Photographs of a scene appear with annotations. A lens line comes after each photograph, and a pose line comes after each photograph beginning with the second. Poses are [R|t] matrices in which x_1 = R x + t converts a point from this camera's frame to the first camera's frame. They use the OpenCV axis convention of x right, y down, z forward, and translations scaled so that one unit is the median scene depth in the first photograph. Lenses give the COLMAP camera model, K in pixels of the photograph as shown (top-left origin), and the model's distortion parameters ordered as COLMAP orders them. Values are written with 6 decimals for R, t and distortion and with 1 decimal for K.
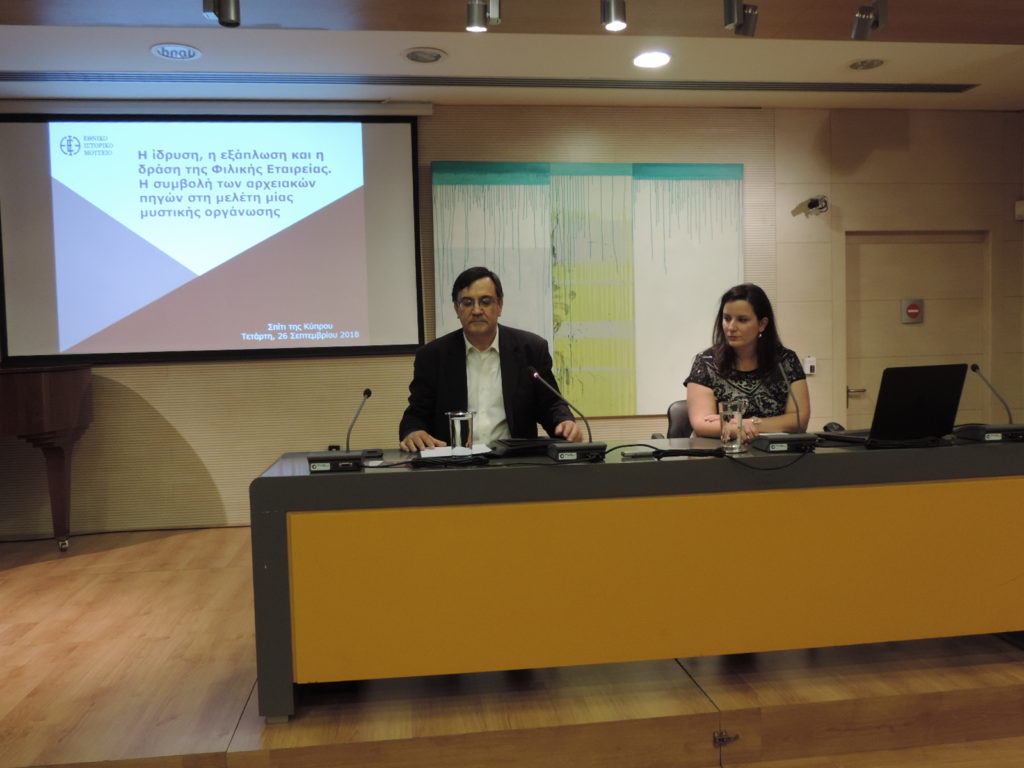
lens RADIAL K [[872.0, 0, 510.0], [0, 872.0, 380.4], [0, 0, 1]] dist [-0.019908, -0.004841]
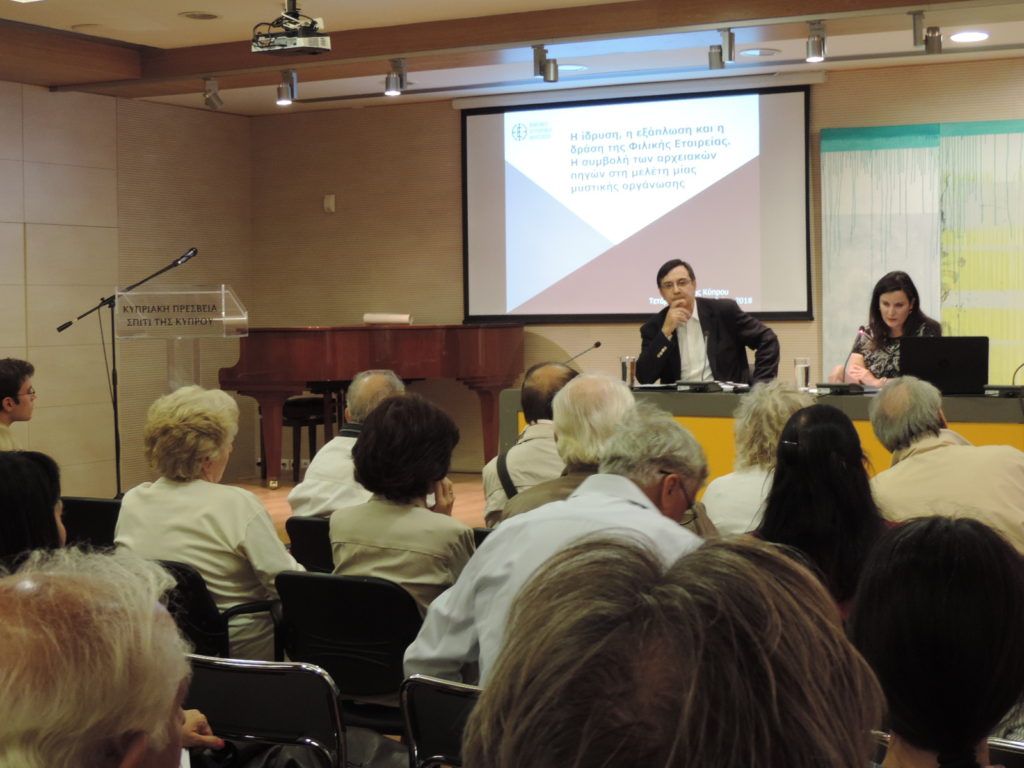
lens RADIAL K [[1646.4, 0, 512.8], [0, 1646.4, 384.1], [0, 0, 1]] dist [-0.133815, 0.000000]
pose [[0.808431, 0.043852, -0.586955, 0.745447], [-0.037193, 0.999034, 0.023412, 0.010609], [0.587414, 0.002903, 0.809281, -0.732645]]
